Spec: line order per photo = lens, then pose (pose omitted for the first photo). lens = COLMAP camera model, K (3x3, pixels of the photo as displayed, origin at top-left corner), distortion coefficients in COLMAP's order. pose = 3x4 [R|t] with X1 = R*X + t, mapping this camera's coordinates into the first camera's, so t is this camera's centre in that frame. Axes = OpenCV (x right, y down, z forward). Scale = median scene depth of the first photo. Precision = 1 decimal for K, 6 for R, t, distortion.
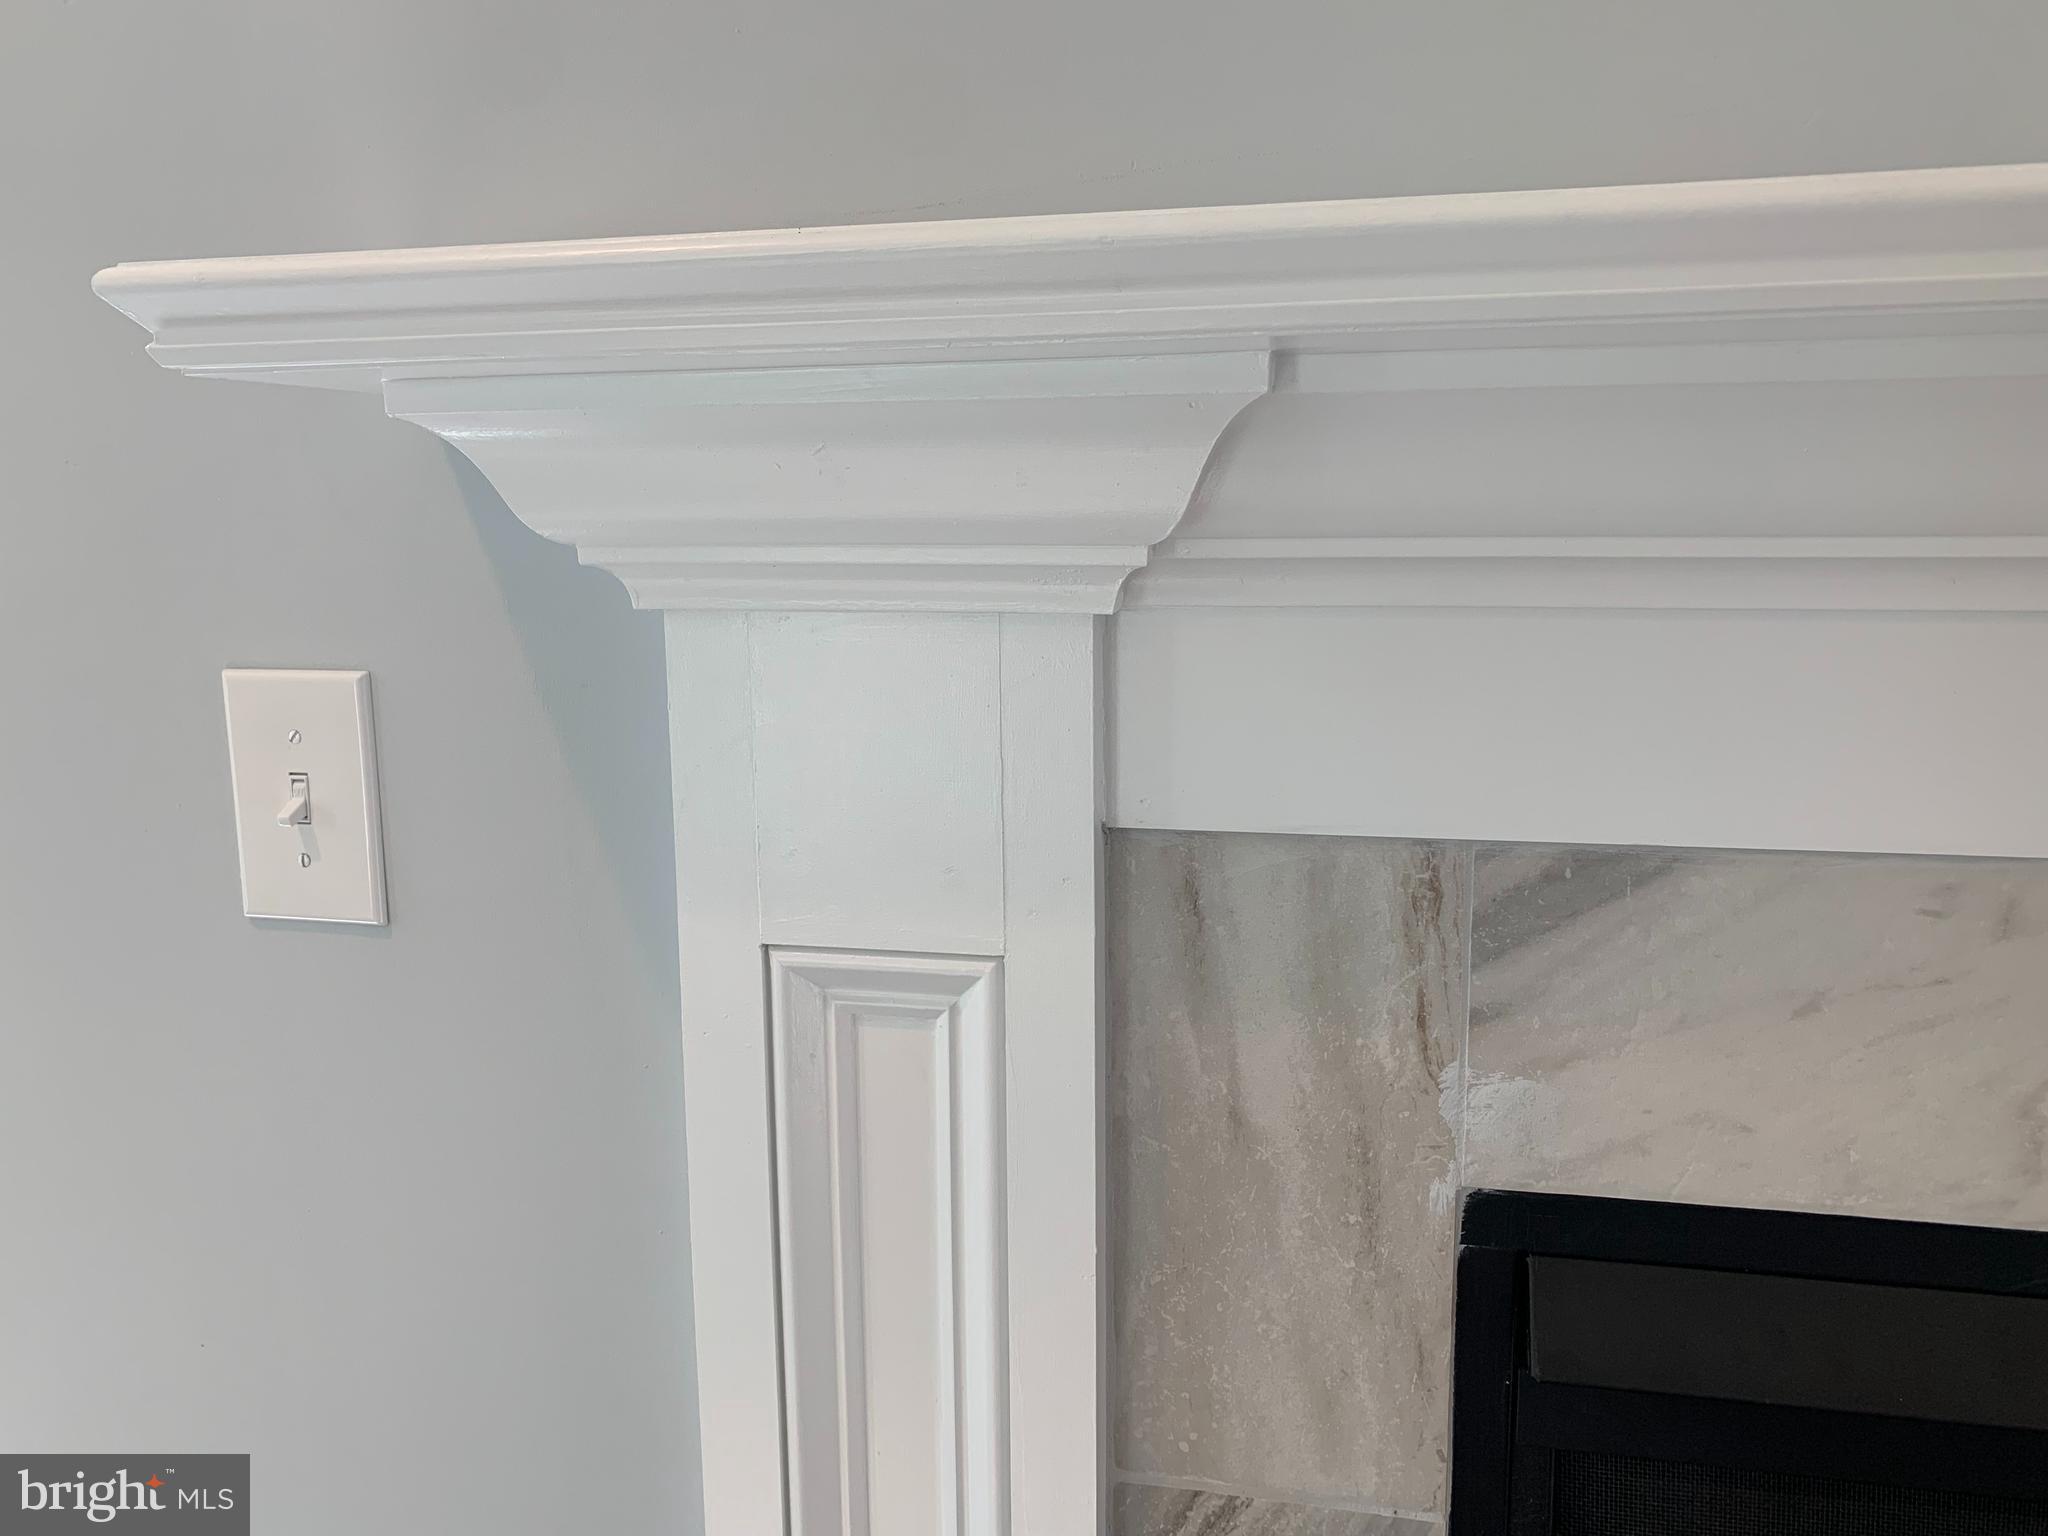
lens RADIAL K [[1570.8, 0, 1021.0], [0, 1570.8, 767.4], [0, 0, 1]] dist [0.008759, -0.033905]
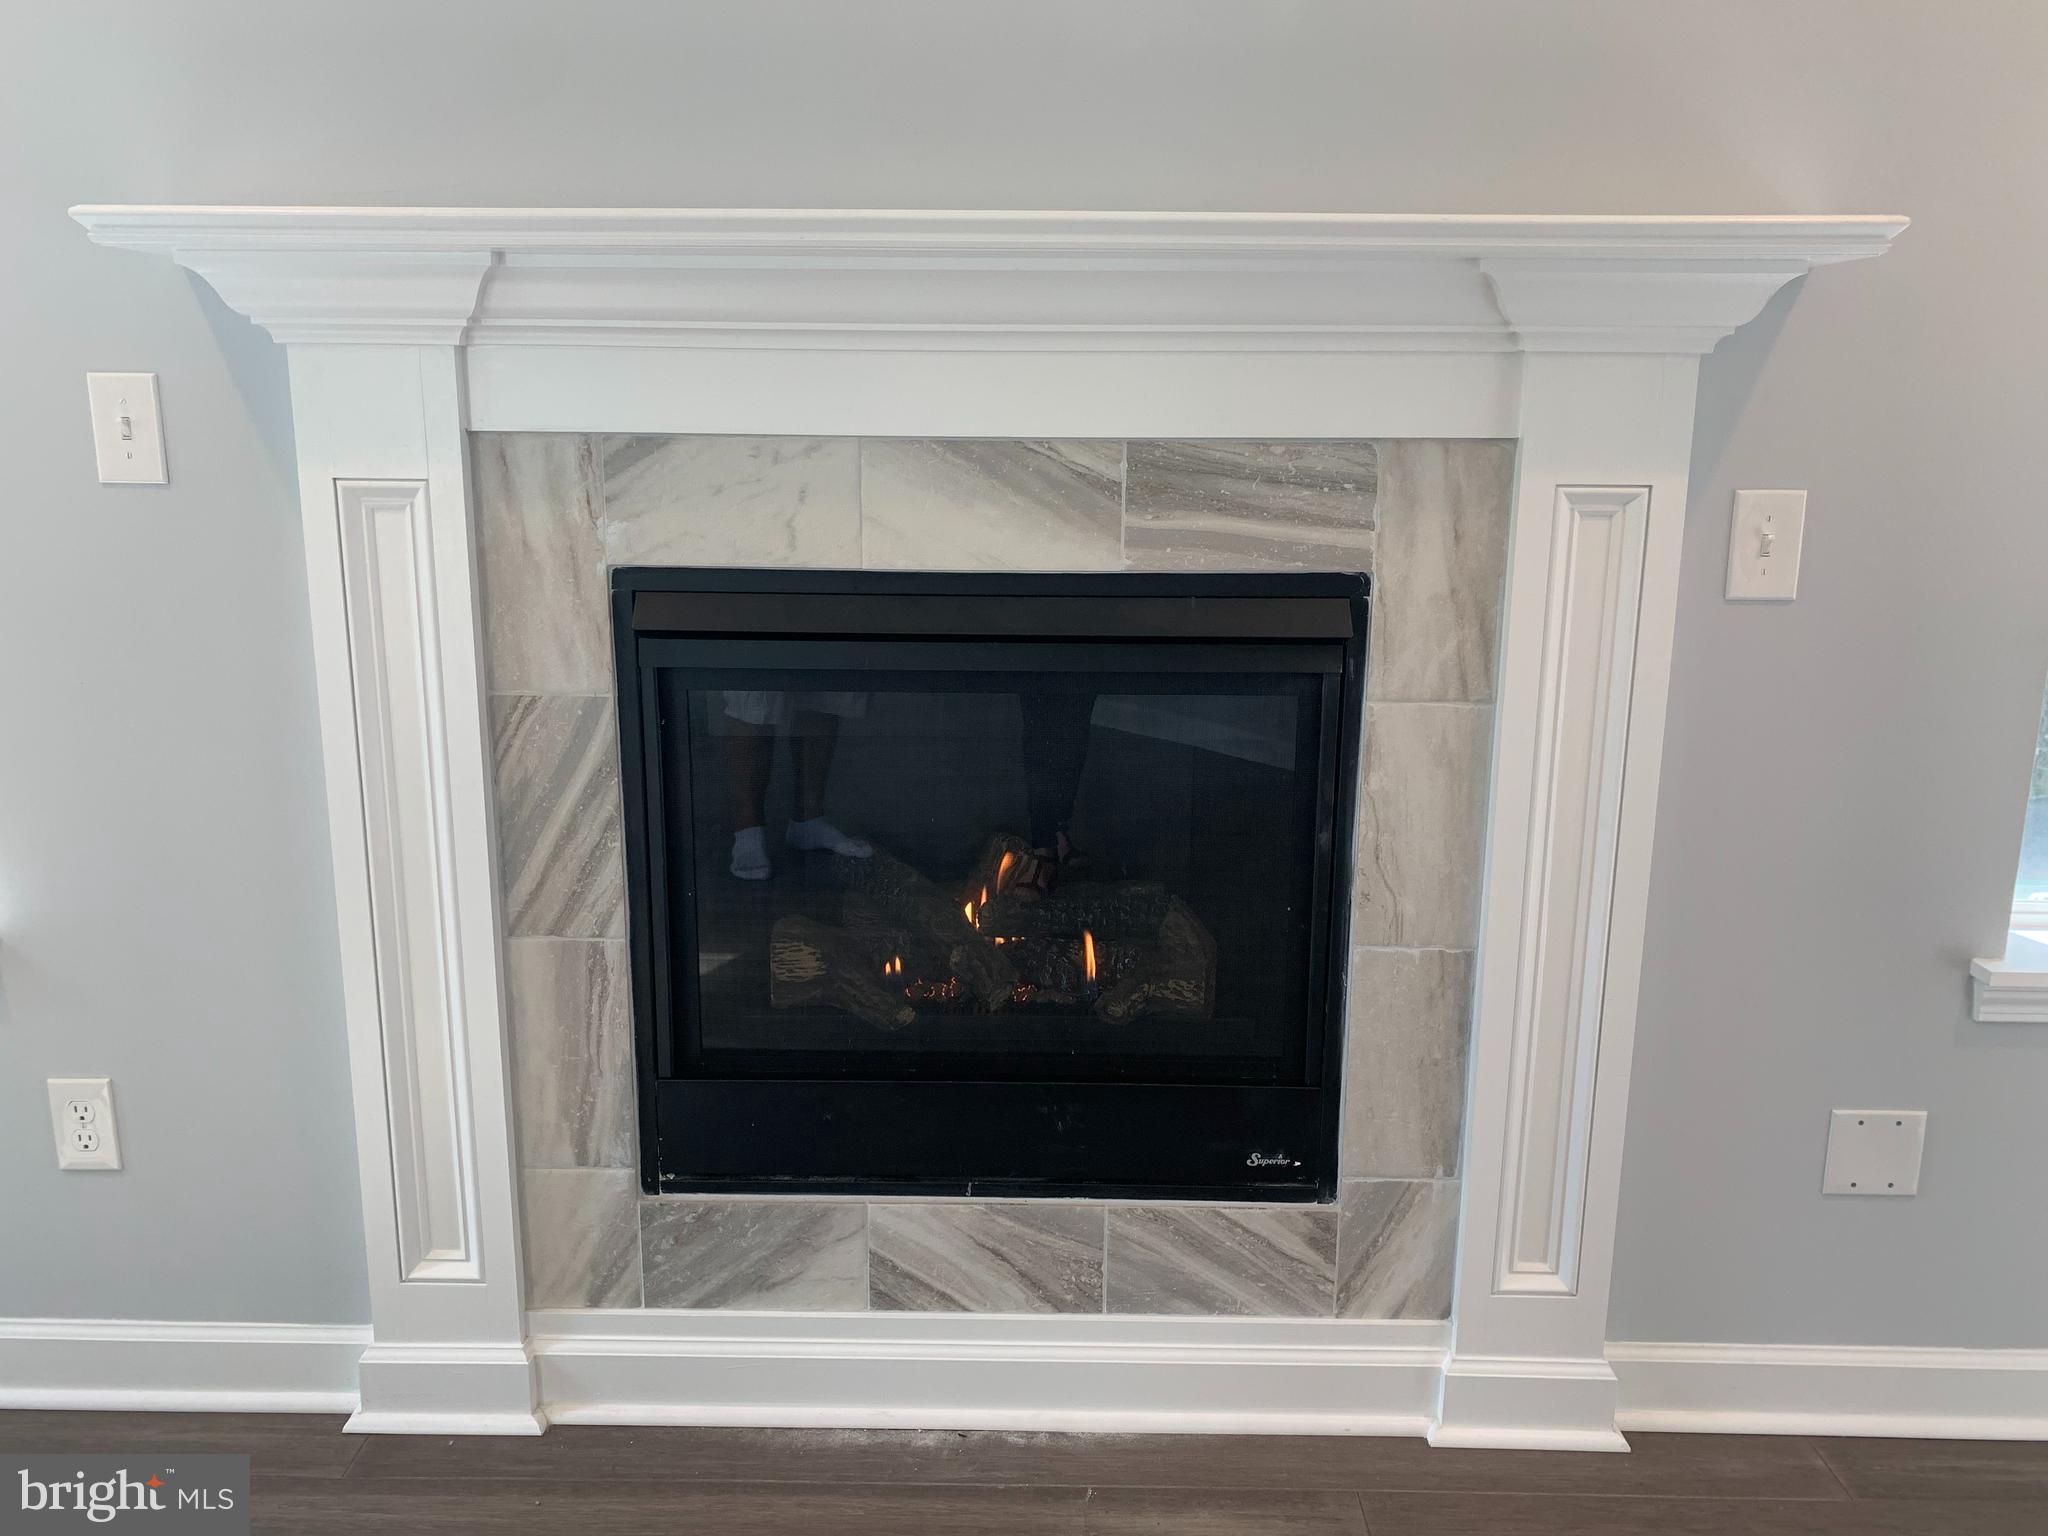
lens RADIAL K [[1570.8, 0, 1029.9], [0, 1570.8, 779.6], [0, 0, 1]] dist [0.008759, -0.033905]
pose [[0.977512, -0.027011, 0.209141, 0.415596], [0.012888, 0.997561, 0.068597, 0.461124], [-0.210484, -0.064359, 0.975477, -1.855134]]
